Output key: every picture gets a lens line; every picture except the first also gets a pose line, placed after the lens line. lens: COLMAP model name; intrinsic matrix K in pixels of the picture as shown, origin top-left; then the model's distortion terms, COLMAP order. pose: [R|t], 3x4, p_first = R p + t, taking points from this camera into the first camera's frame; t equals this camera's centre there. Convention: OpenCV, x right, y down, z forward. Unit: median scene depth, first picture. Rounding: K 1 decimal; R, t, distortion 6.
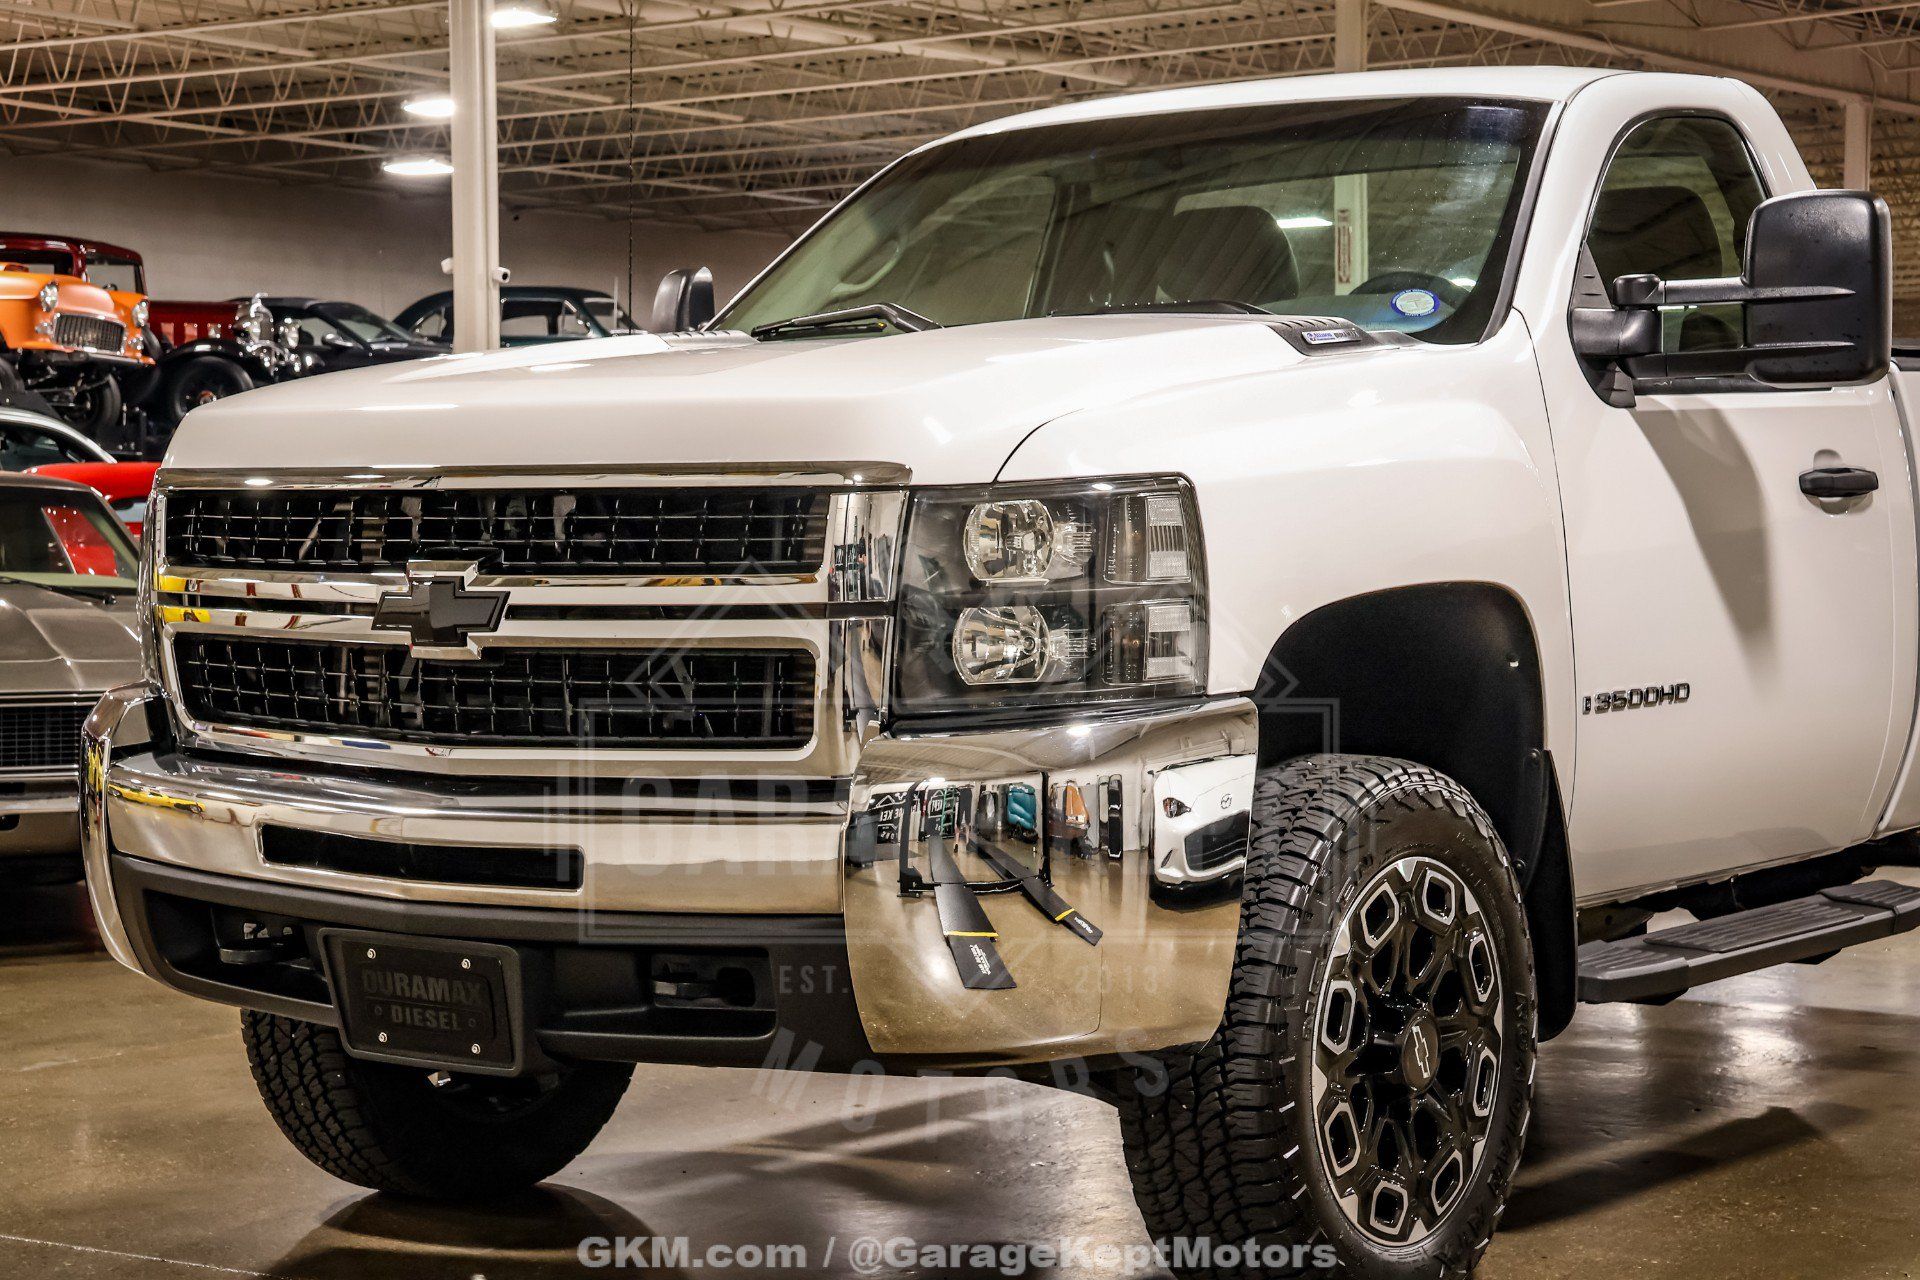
lens RADIAL K [[3364.7, 0, 948.5], [0, 3364.7, 618.6], [0, 0, 1]] dist [0.240551, 0.000000]
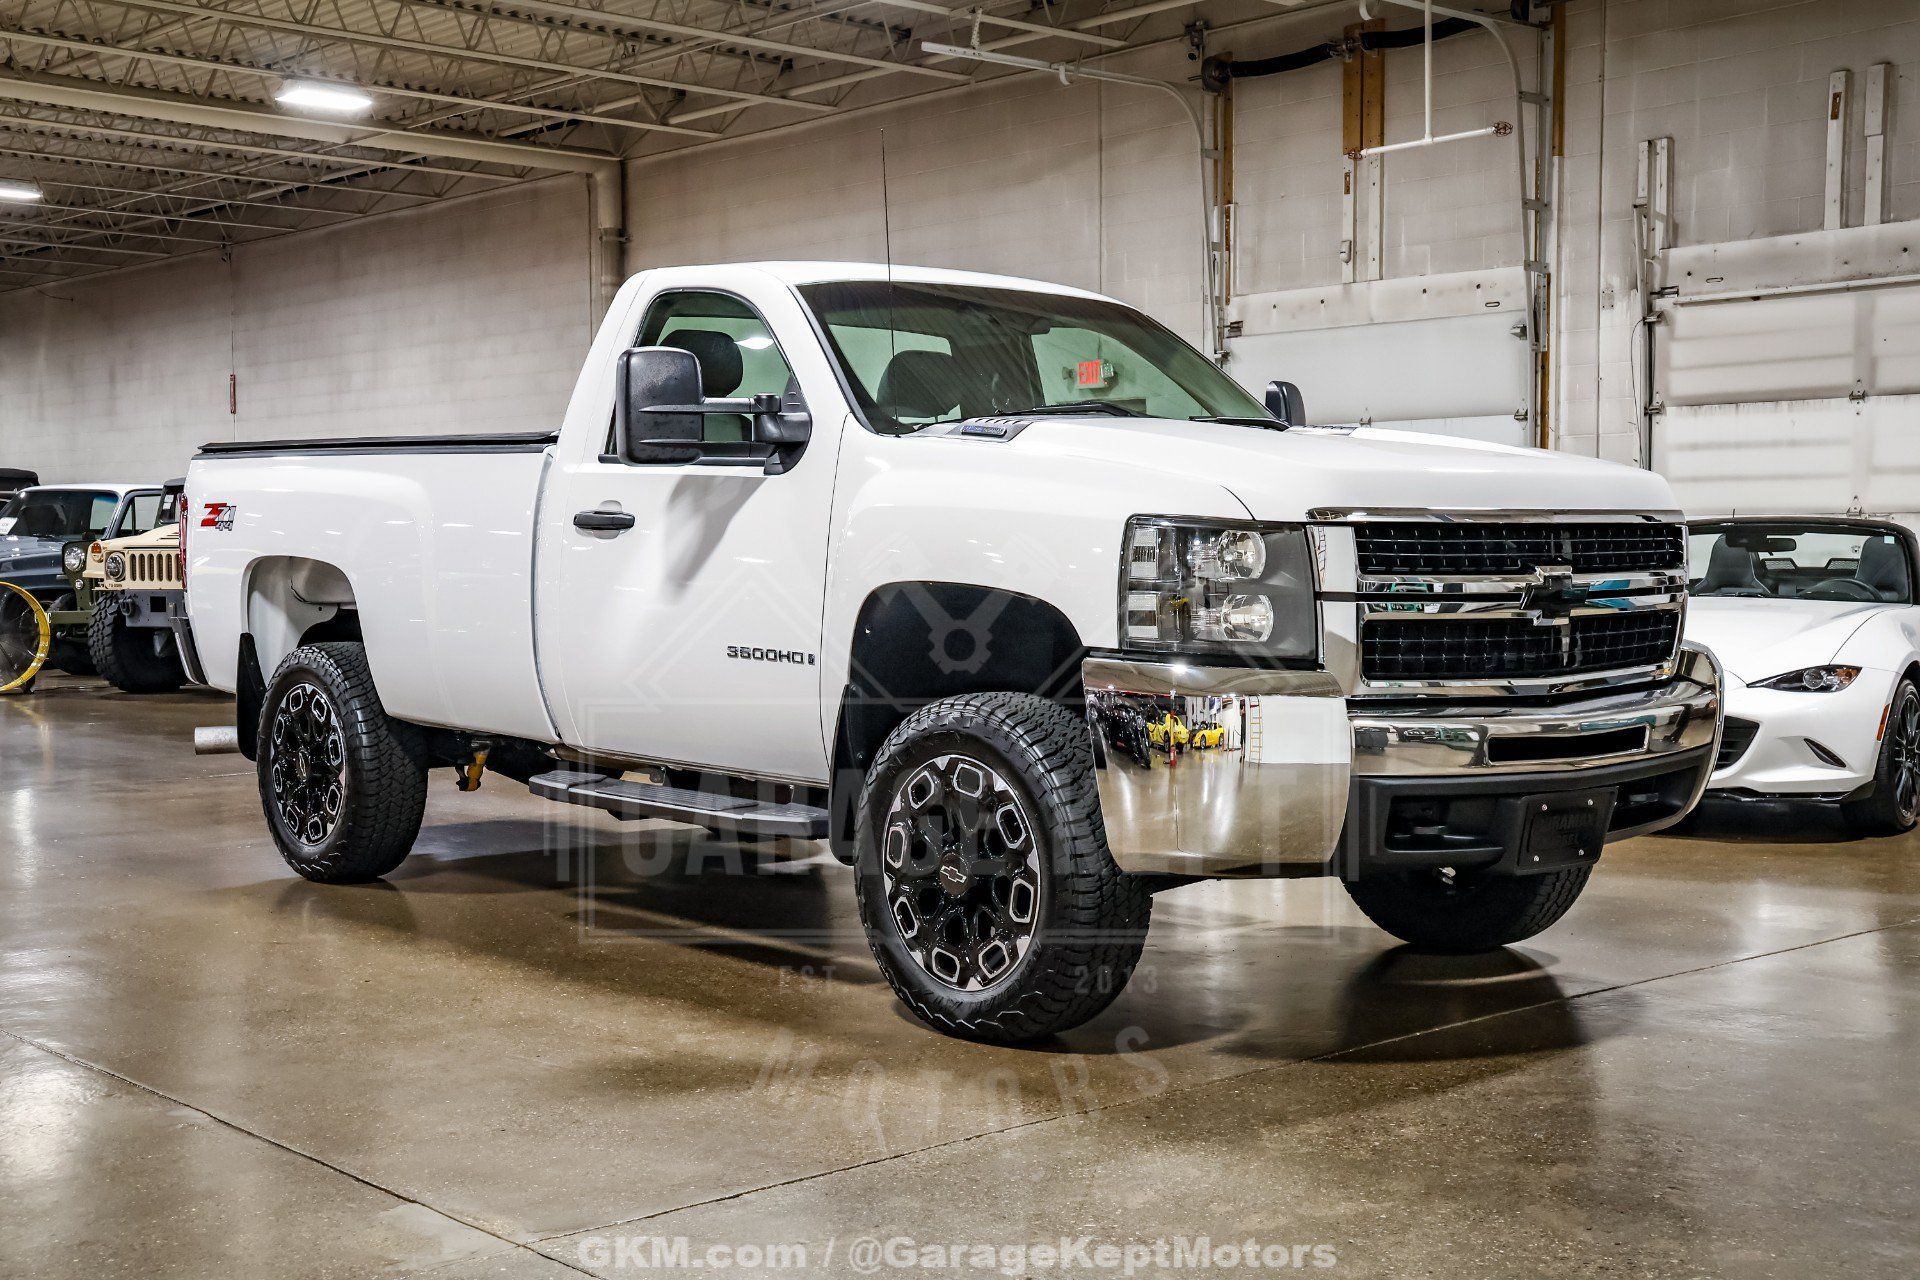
lens RADIAL K [[2344.9, 0, 916.4], [0, 2344.9, 645.8], [0, 0, 1]] dist [0.074250, 0.000000]
pose [[0.212757, -0.044386, 0.976096, -1.226516], [0.031554, 0.998759, 0.038539, -0.029682], [-0.976595, 0.022600, 0.213894, 0.956343]]
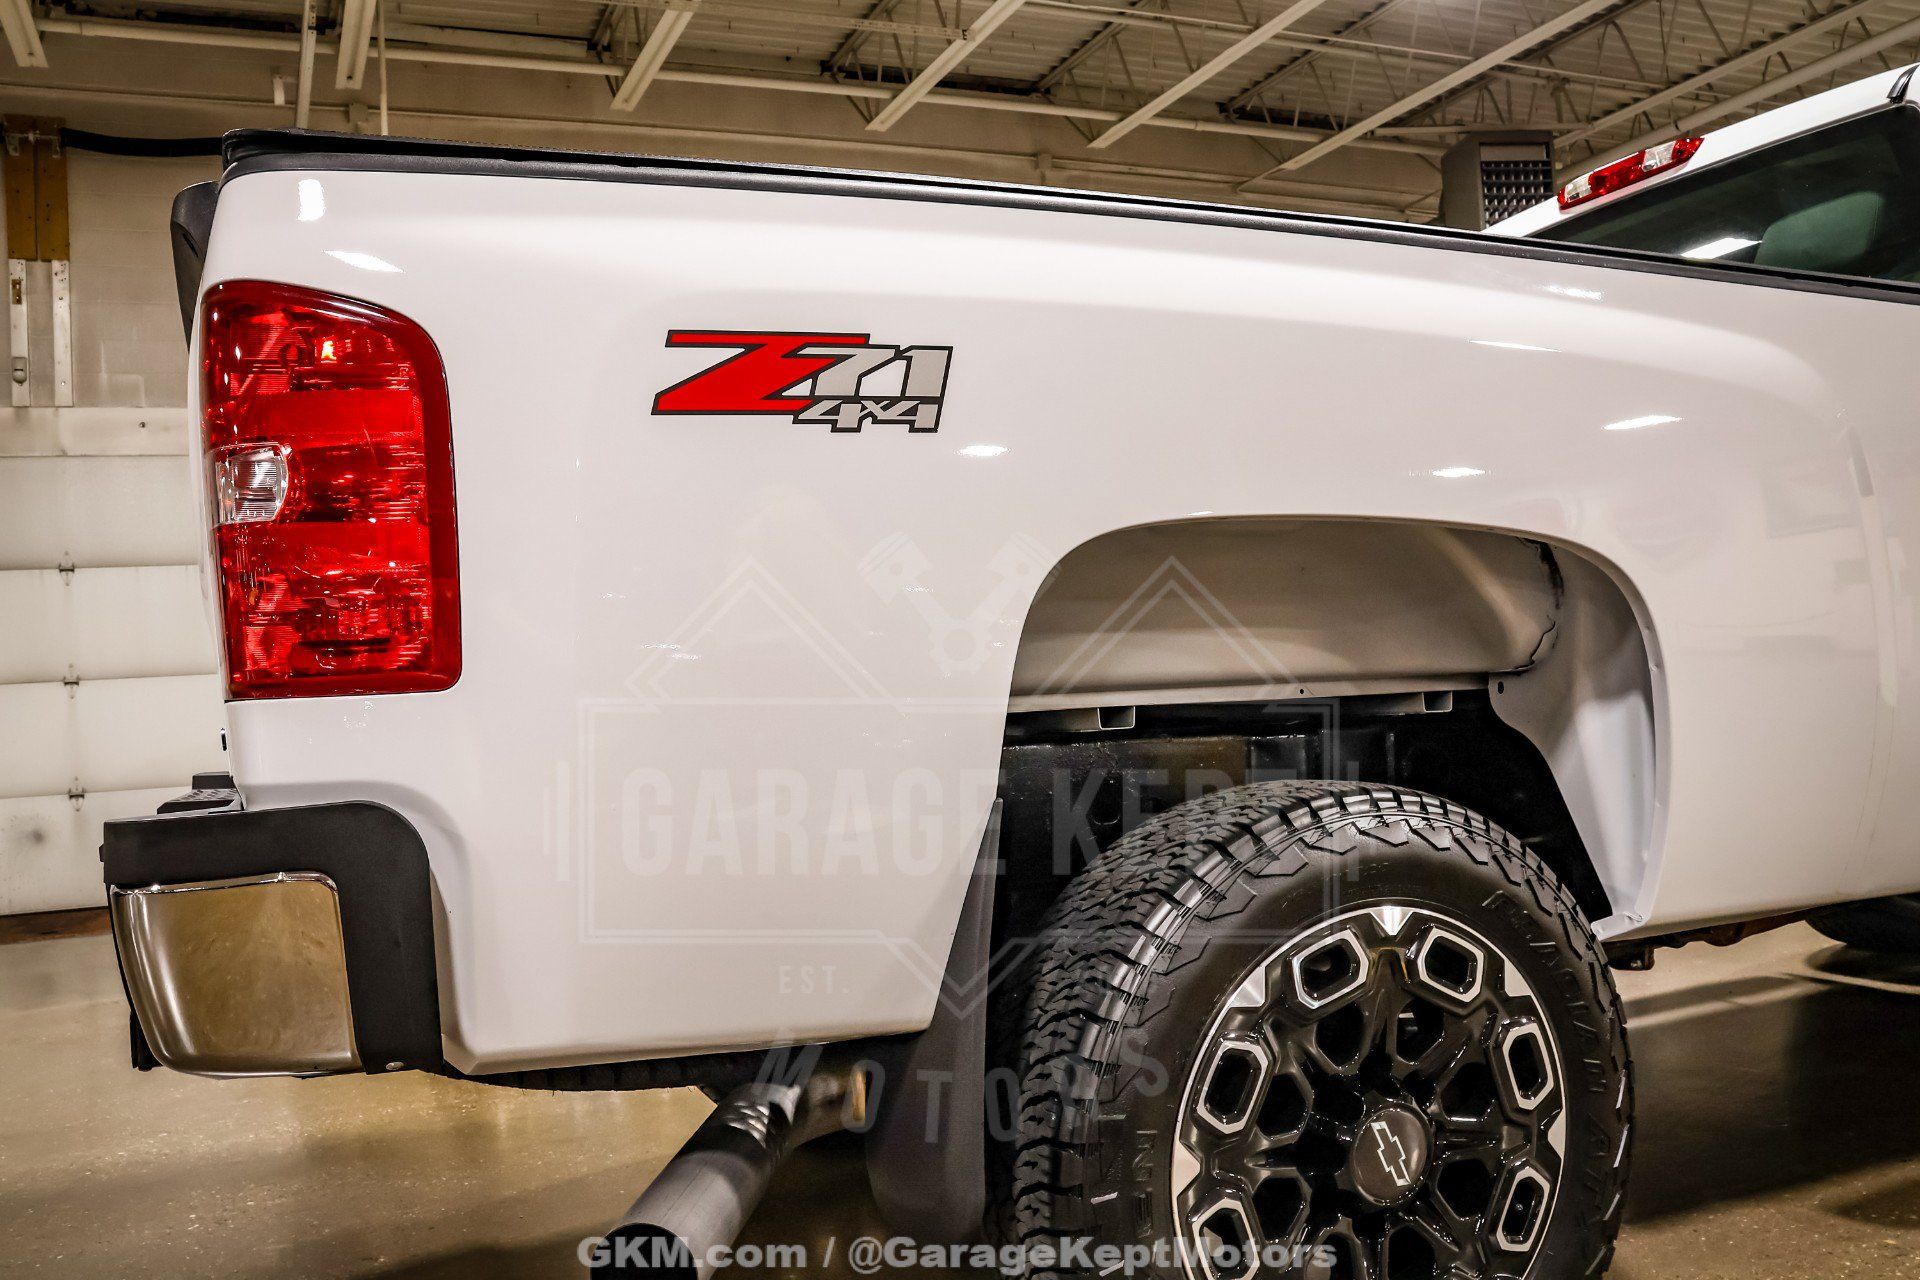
lens RADIAL K [[1617.6, 0, 937.1], [0, 1617.6, 673.4], [0, 0, 1]] dist [-0.099186, 0.044537]
pose [[-0.865431, 0.056165, 0.497871, 0.124106], [0.073018, 0.997226, 0.014427, -0.019929], [-0.495680, 0.048839, -0.867131, 2.040179]]
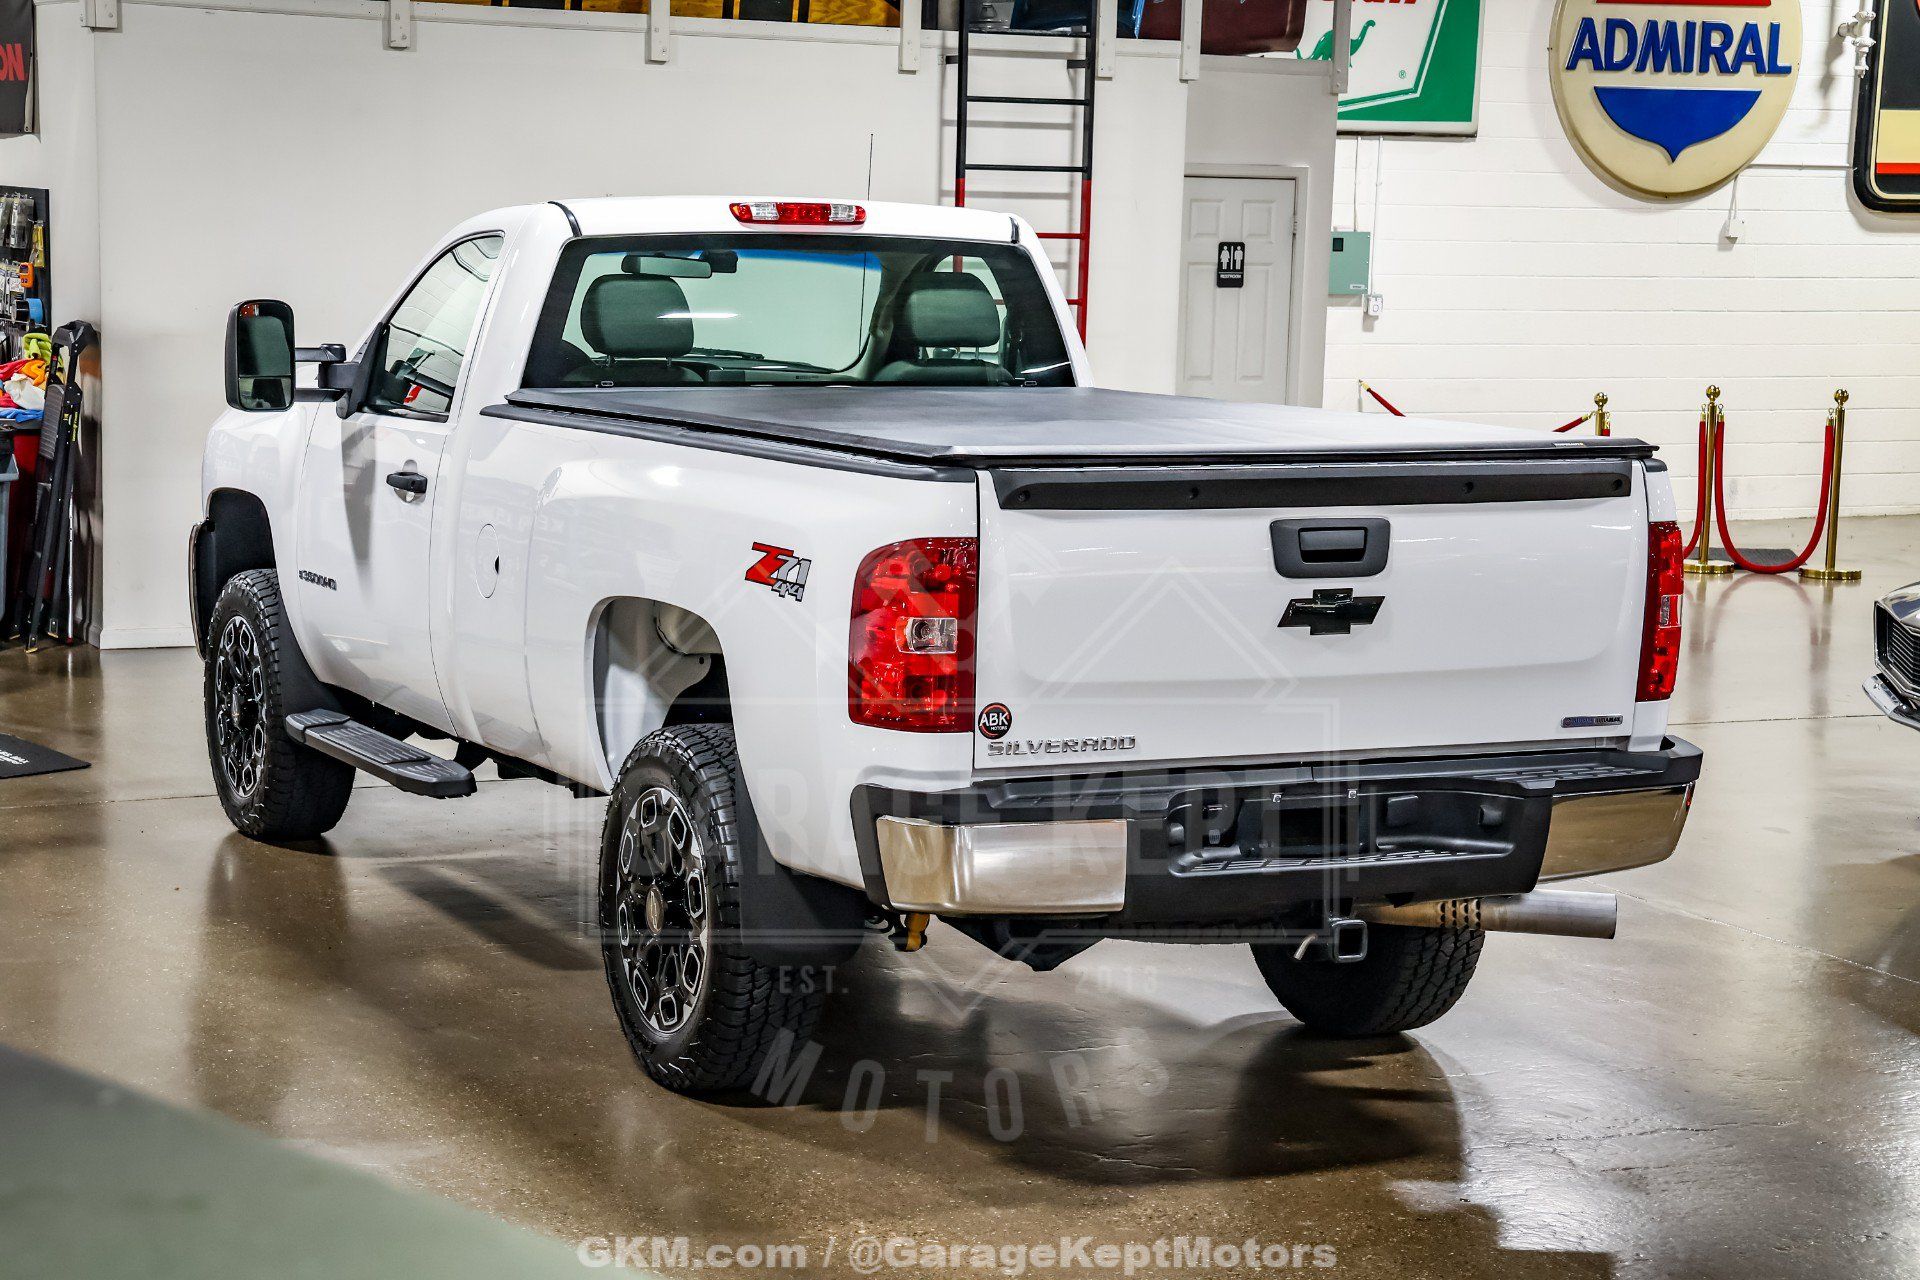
lens RADIAL K [[3775.4, 0, 976.6], [0, 3775.4, 629.1], [0, 0, 1]] dist [0.300682, 0.000000]
pose [[-0.445414, 0.097439, -0.890007, 1.931725], [-0.051825, 0.989588, 0.134277, -0.250501], [0.893824, 0.105933, -0.435727, 2.295095]]
